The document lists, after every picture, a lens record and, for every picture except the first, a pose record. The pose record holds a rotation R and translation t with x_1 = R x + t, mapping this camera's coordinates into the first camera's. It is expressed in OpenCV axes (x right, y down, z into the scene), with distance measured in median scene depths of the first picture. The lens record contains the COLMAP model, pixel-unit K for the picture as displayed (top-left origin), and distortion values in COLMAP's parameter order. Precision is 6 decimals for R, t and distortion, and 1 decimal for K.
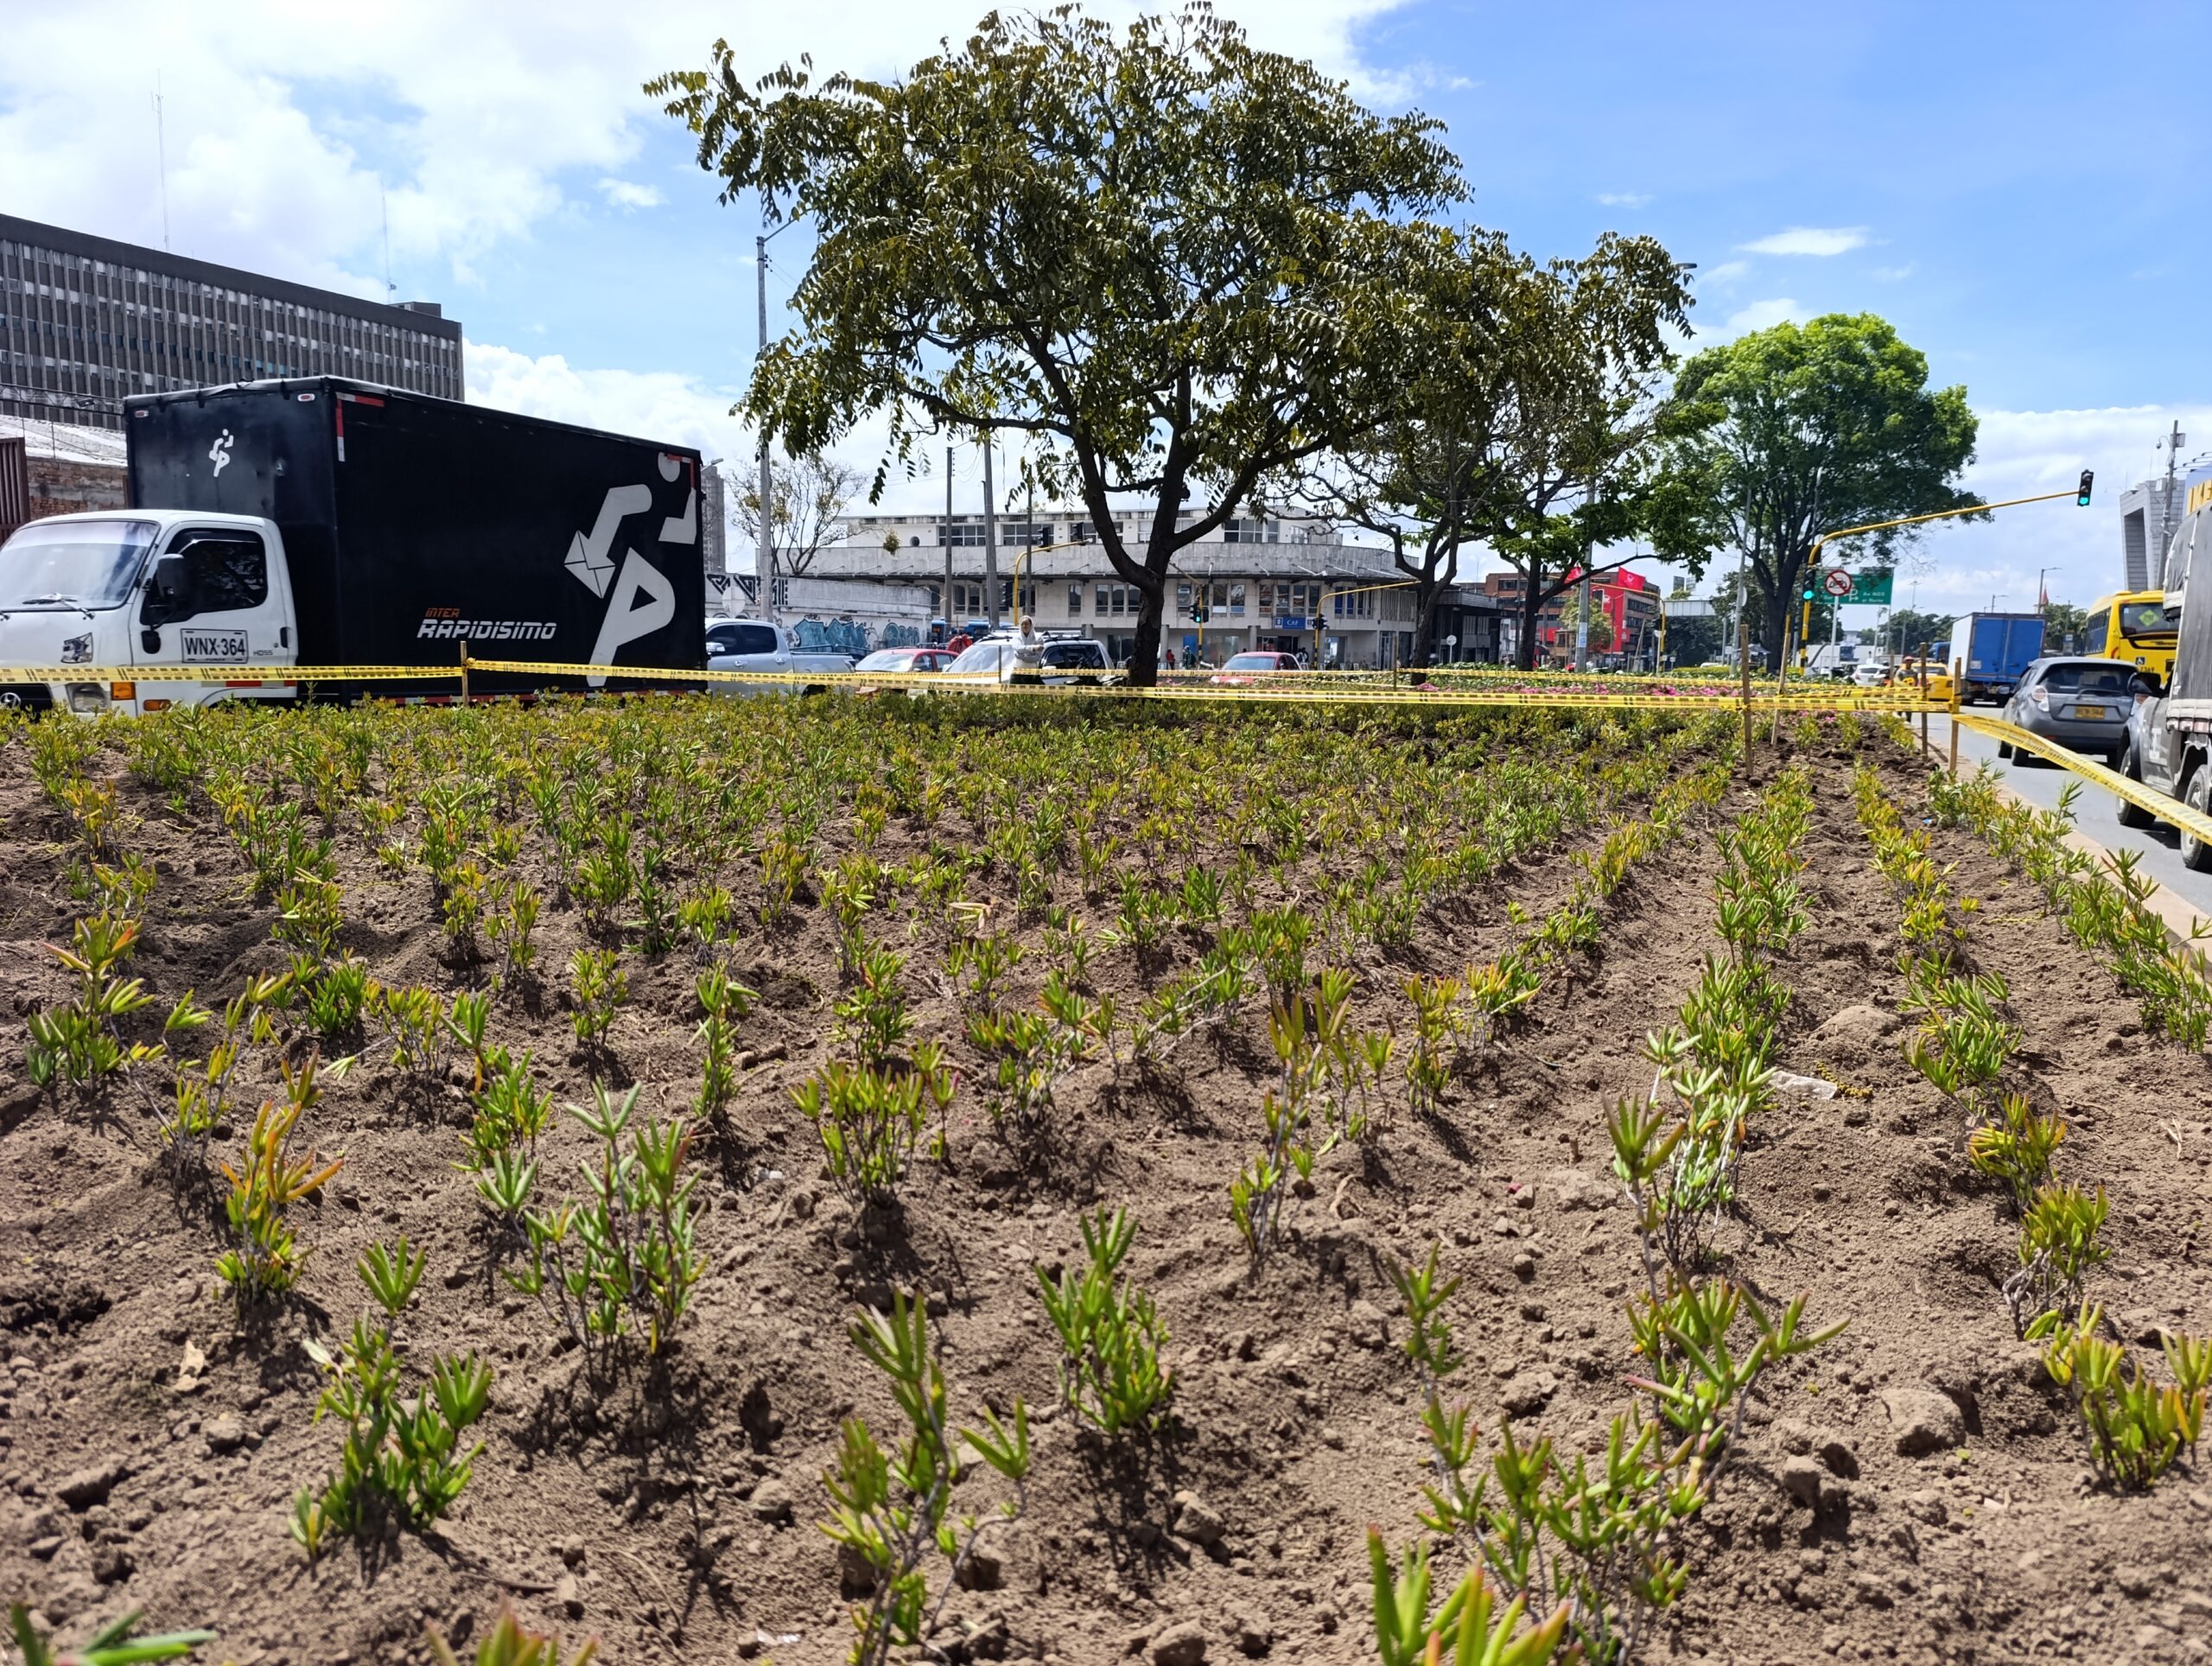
lens RADIAL K [[1527.8, 0, 1111.7], [0, 1527.8, 835.6], [0, 0, 1]] dist [0.041825, -0.048201]
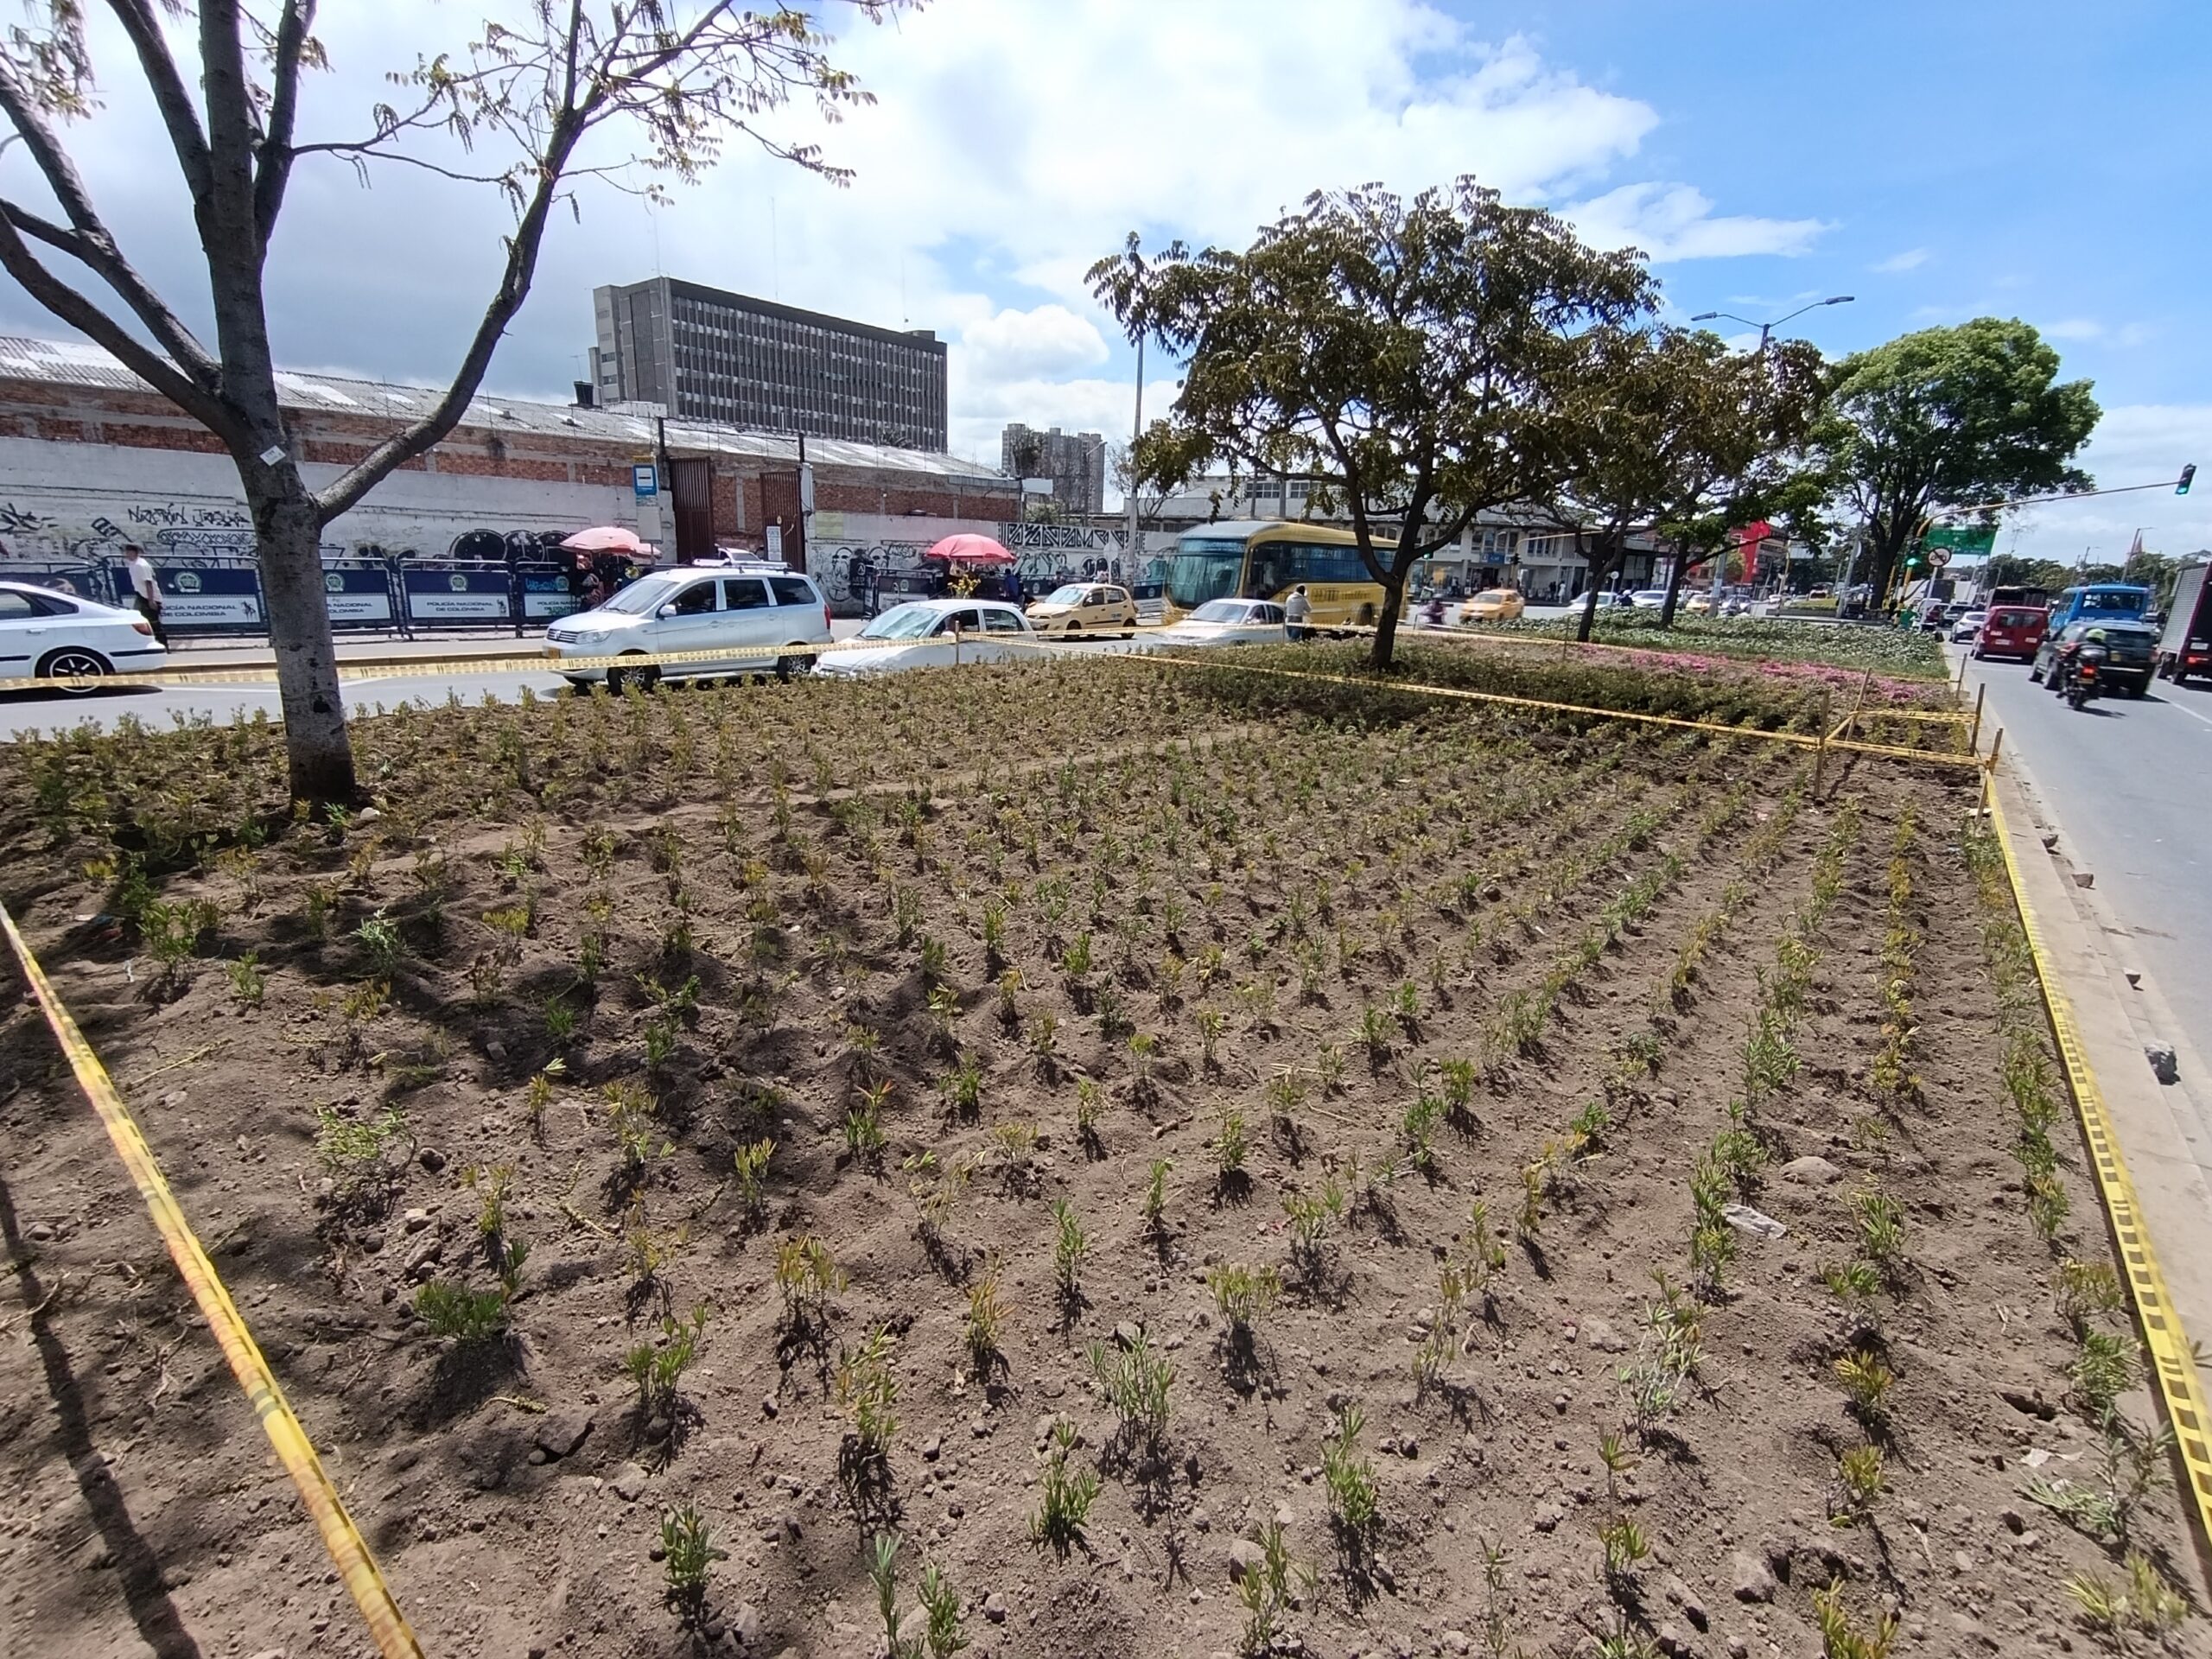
lens RADIAL K [[1016.0, 0, 1106.0], [0, 1016.0, 829.5], [0, 0, 1]] dist [-0.029972, 0.024375]
pose [[0.971613, 0.082962, -0.221554, -0.052219], [-0.048840, 0.986663, 0.155276, -0.428680], [0.231481, -0.140048, 0.962706, -0.195235]]
